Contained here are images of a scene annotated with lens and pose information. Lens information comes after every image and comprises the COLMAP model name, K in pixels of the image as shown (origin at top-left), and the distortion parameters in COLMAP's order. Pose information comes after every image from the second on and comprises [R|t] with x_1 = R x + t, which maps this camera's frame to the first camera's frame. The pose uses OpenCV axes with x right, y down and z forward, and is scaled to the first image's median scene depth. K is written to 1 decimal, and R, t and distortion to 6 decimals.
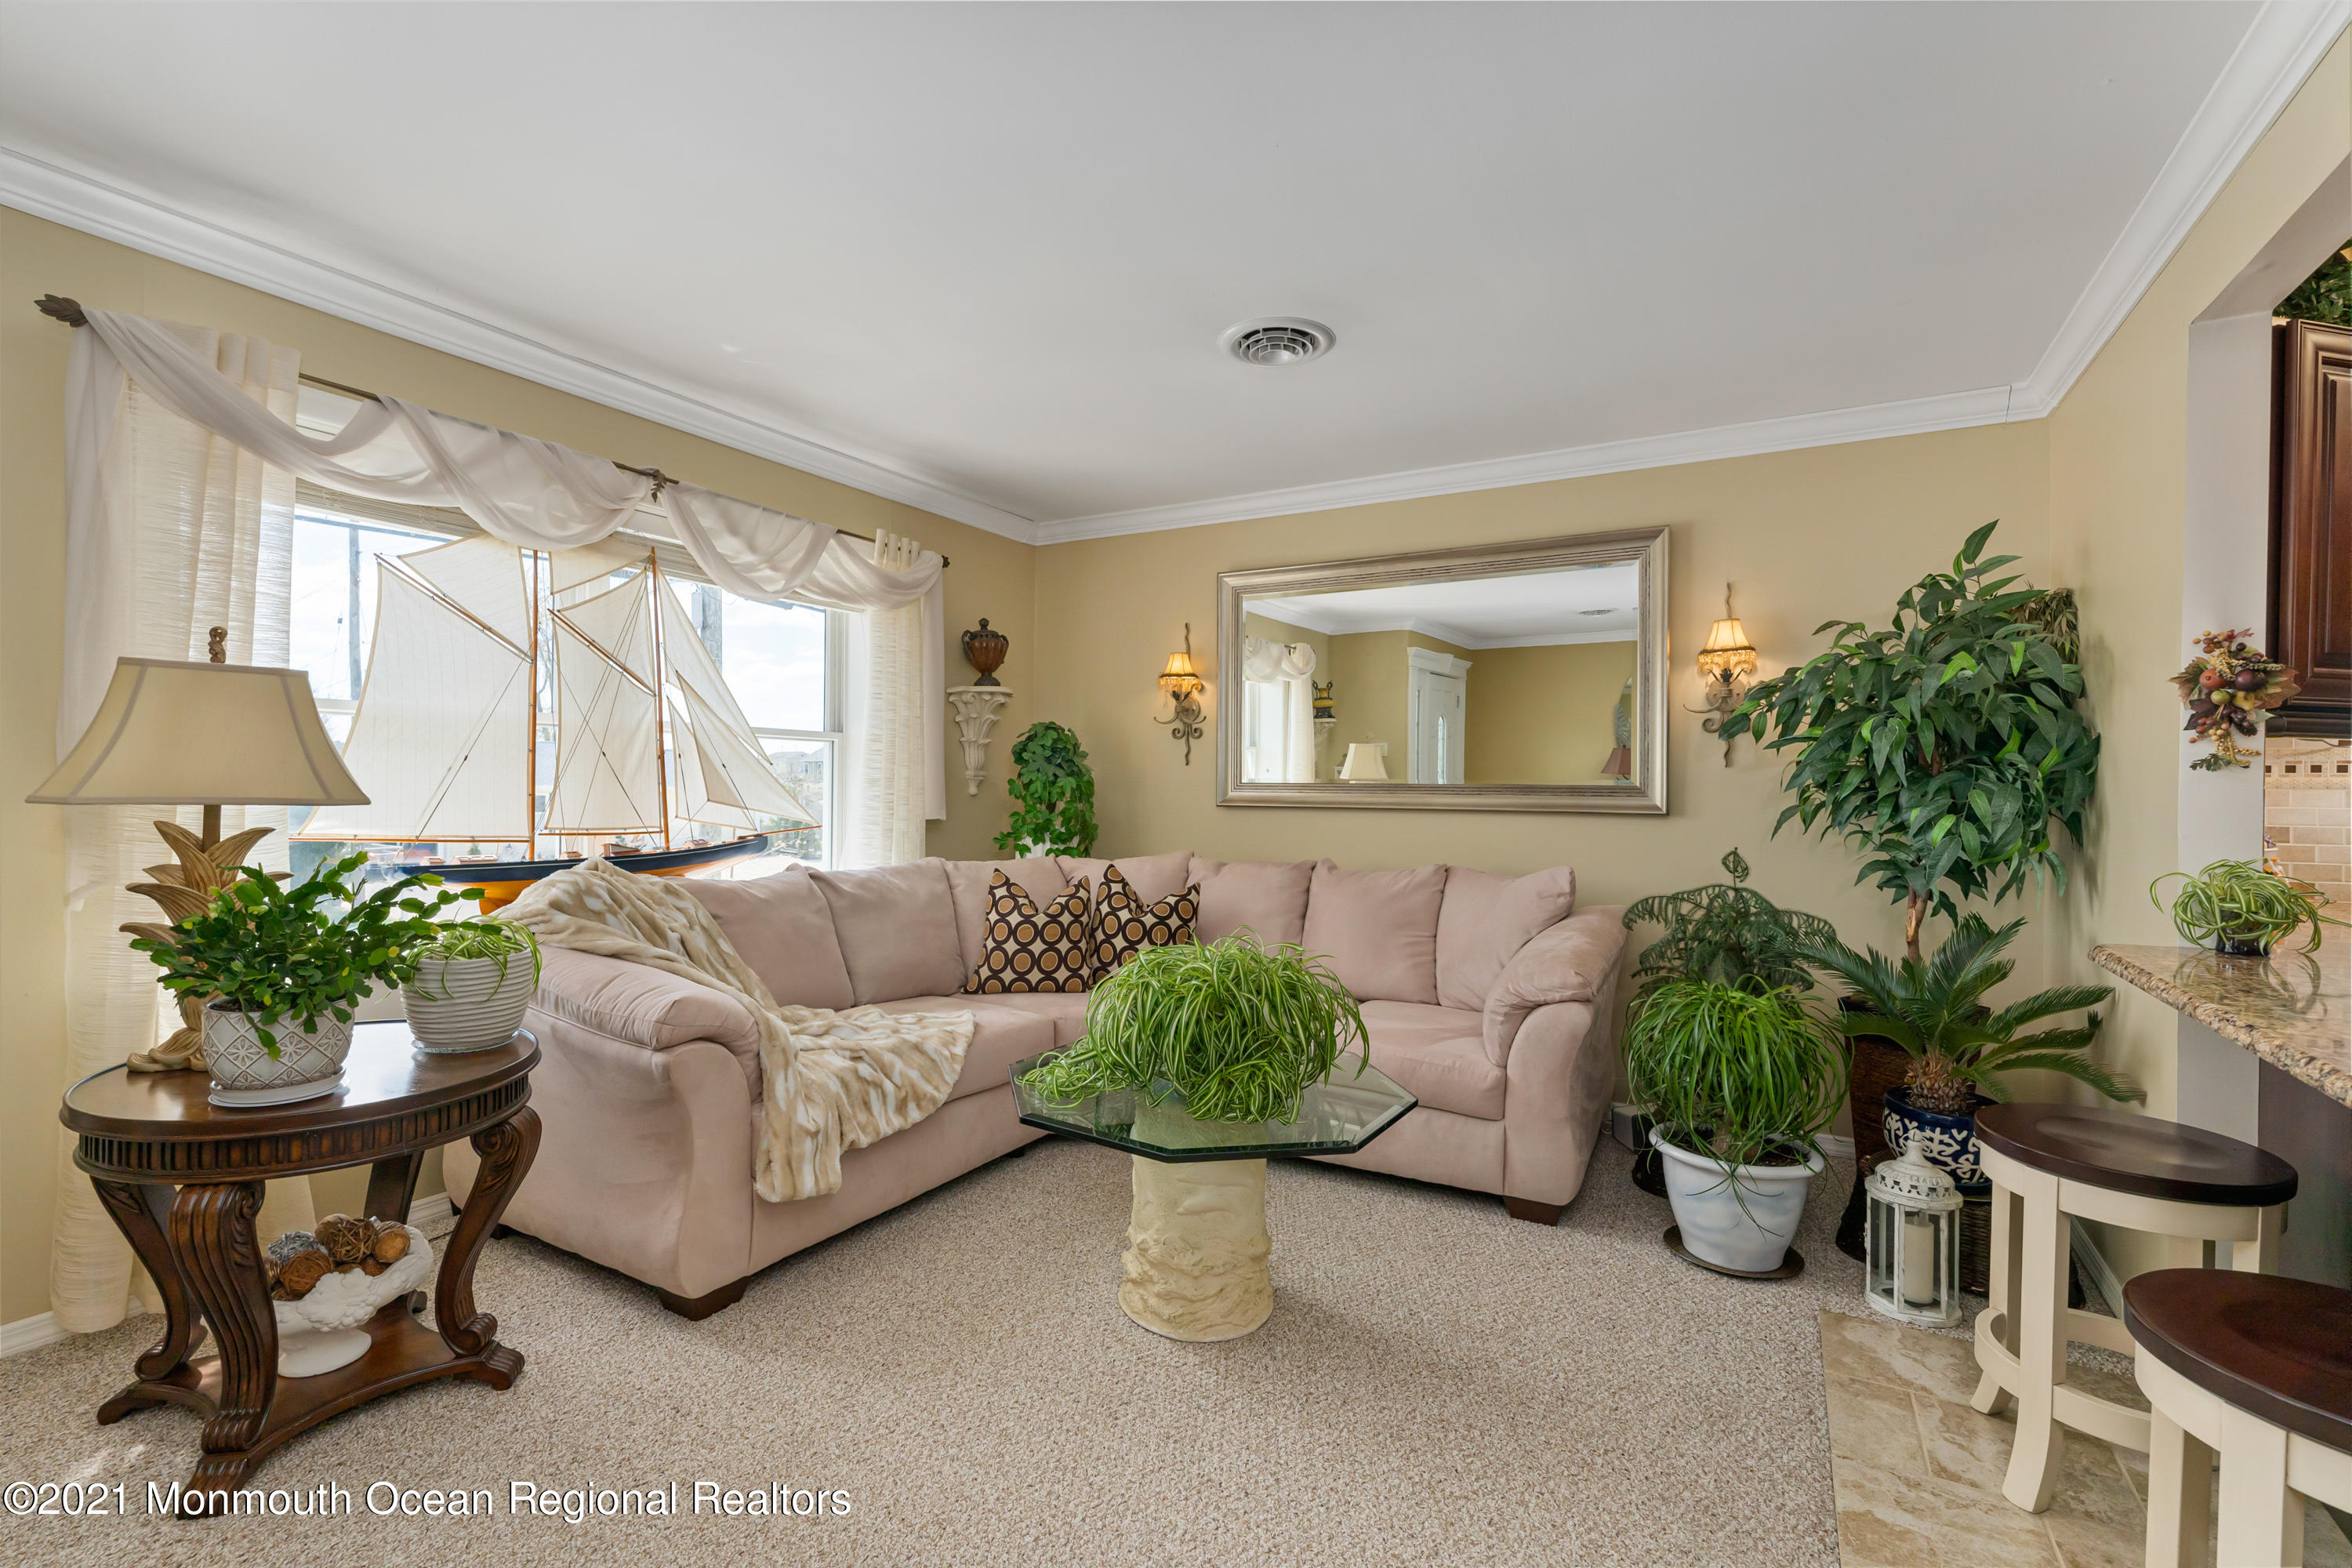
lens RADIAL K [[1044.5, 0, 1160.5], [0, 1044.5, 786.3], [0, 0, 1]] dist [0.000201, 0.000245]
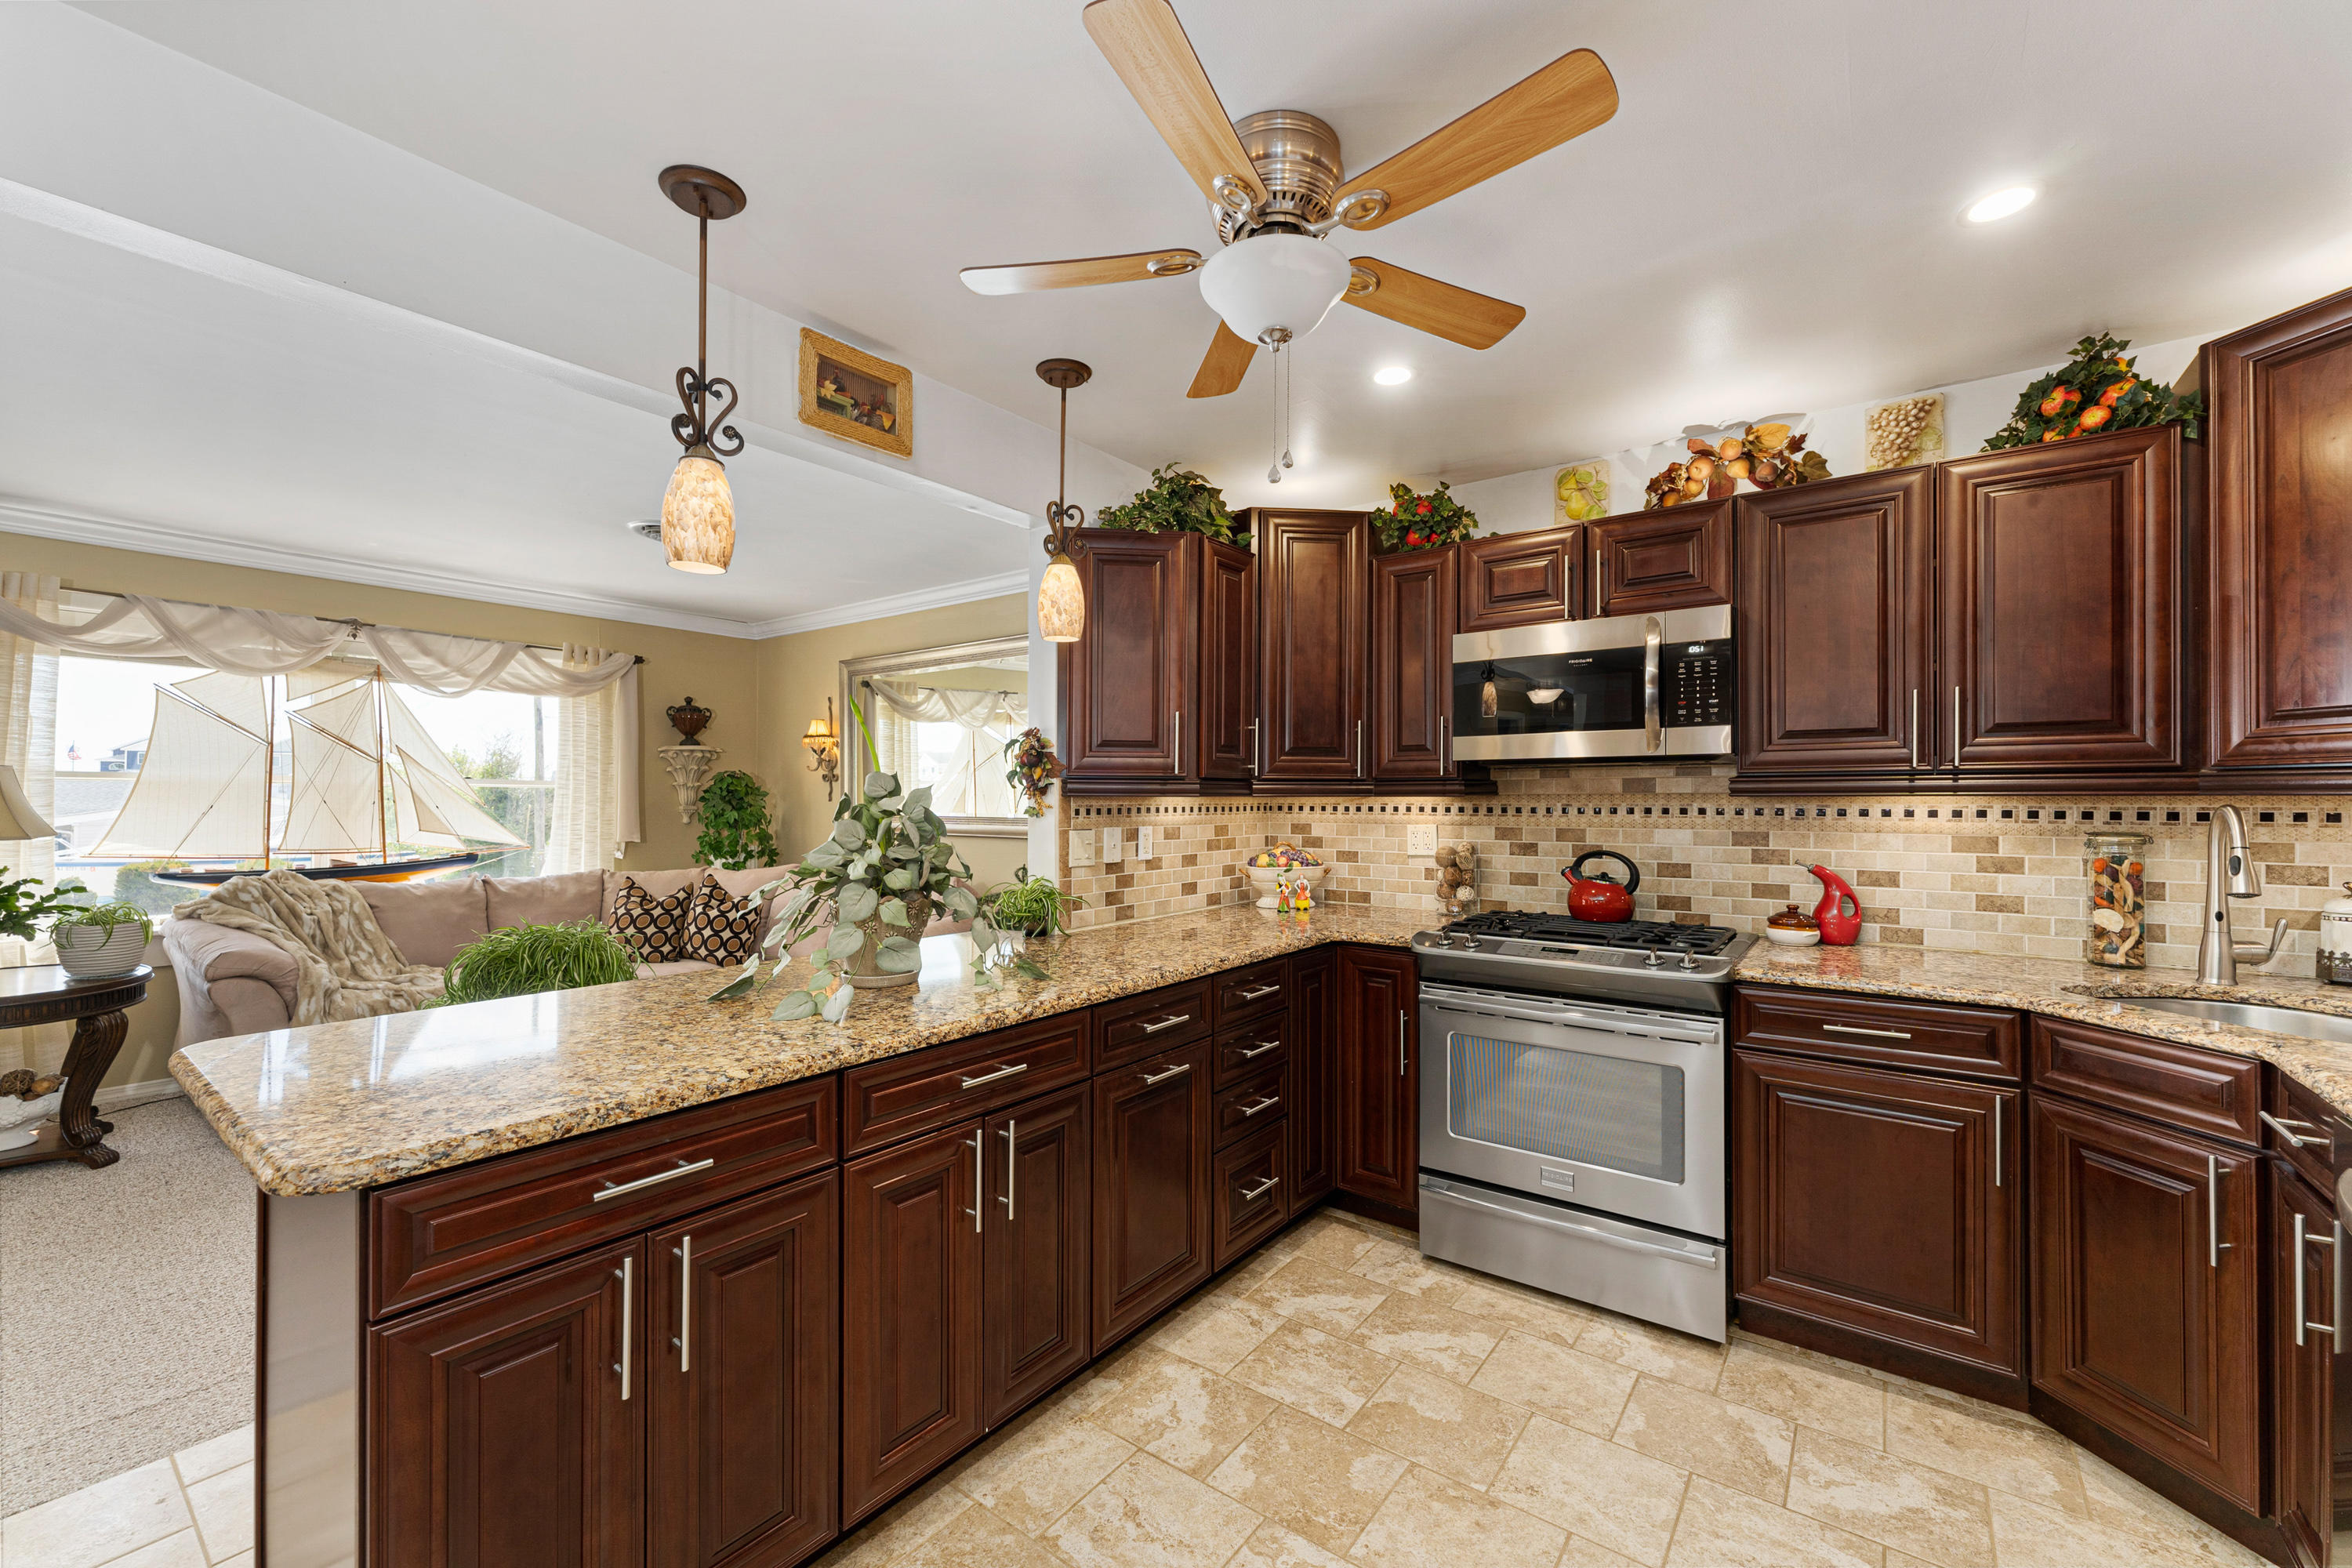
lens RADIAL K [[944.4, 0, 1169.7], [0, 944.4, 796.7], [0, 0, 1]] dist [0.001345, -0.000004]
pose [[0.991764, -0.005404, -0.127964, 0.962424], [0.004657, 0.999970, -0.006139, -0.025663], [0.127993, 0.005493, 0.991760, -0.254319]]
